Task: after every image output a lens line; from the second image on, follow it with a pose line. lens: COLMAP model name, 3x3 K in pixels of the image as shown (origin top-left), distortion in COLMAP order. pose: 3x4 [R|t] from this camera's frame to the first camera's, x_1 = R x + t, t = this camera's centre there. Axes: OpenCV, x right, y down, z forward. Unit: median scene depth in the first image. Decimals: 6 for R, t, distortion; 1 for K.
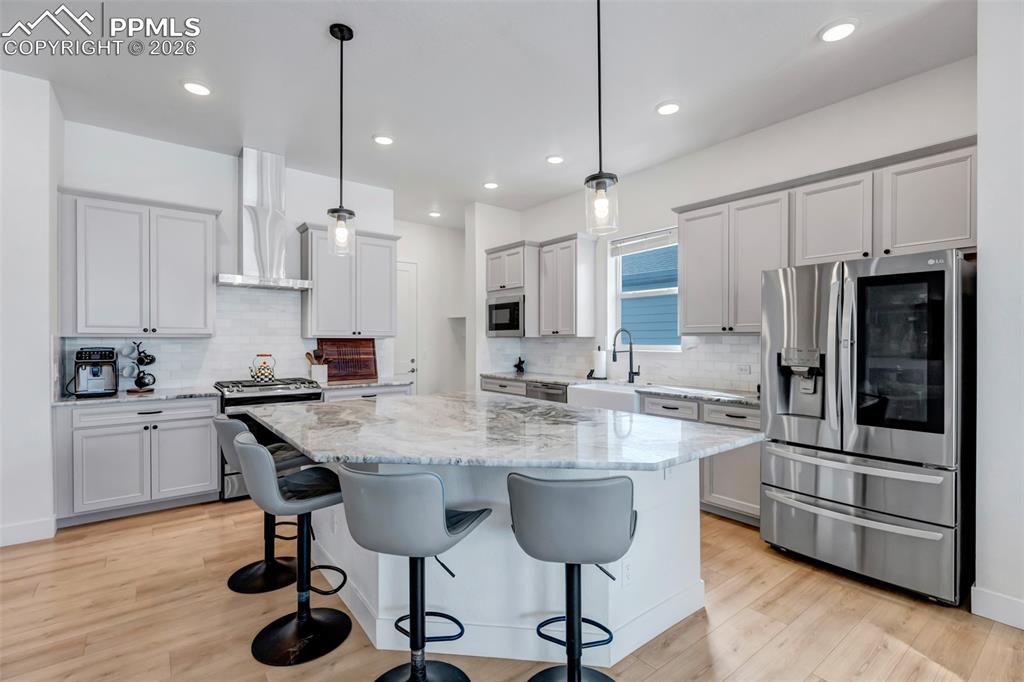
lens RADIAL K [[469.3, 0, 512.0], [0, 469.3, 341.0], [0, 0, 1]] dist [0.002886, 0.000858]
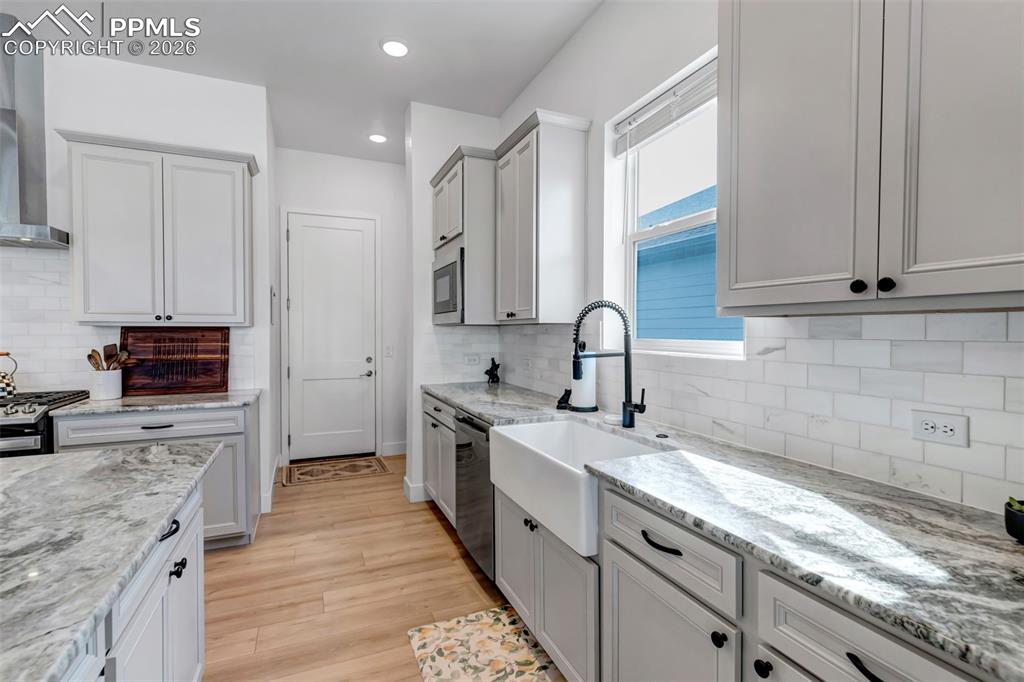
lens RADIAL K [[480.0, 0, 512.0], [0, 480.0, 341.0], [0, 0, 1]] dist [0.000805, 0.000295]
pose [[0.966485, 0.005638, -0.256660, 0.263626], [-0.000635, 0.999808, 0.019572, 0.000571], [0.256721, -0.018753, 0.966304, 0.544105]]
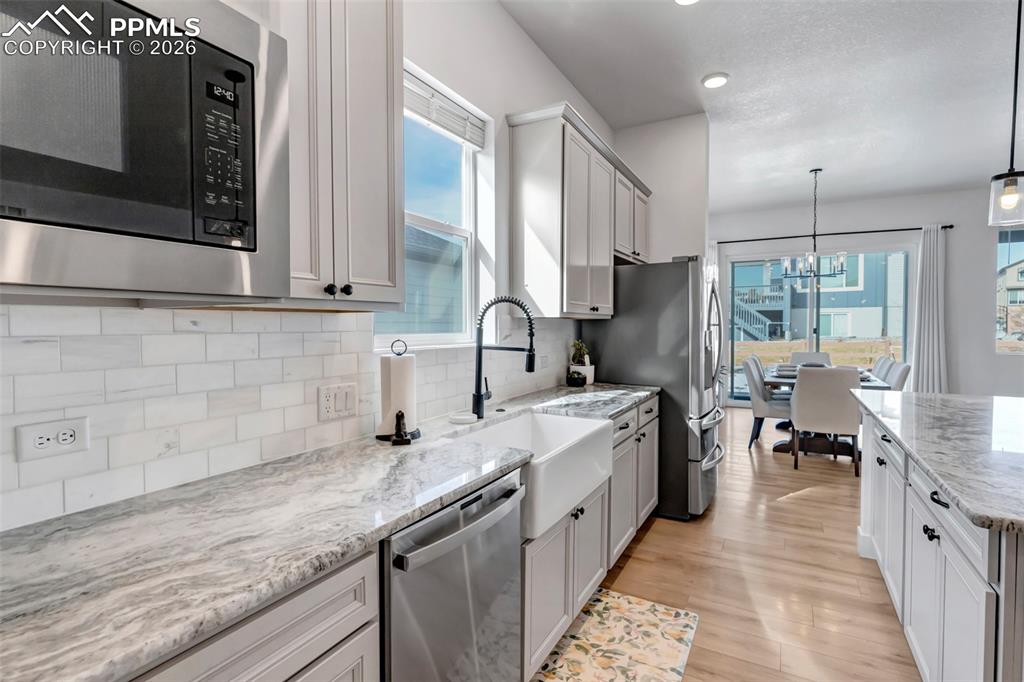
lens RADIAL K [[483.5, 0, 540.4], [0, 483.5, 337.7], [0, 0, 1]] dist [0.071943, -0.000037]
pose [[-0.420732, -0.021845, 0.906922, -0.201736], [0.004996, 0.999639, 0.026396, 0.000145], [-0.907171, 0.015636, -0.420471, 1.148360]]
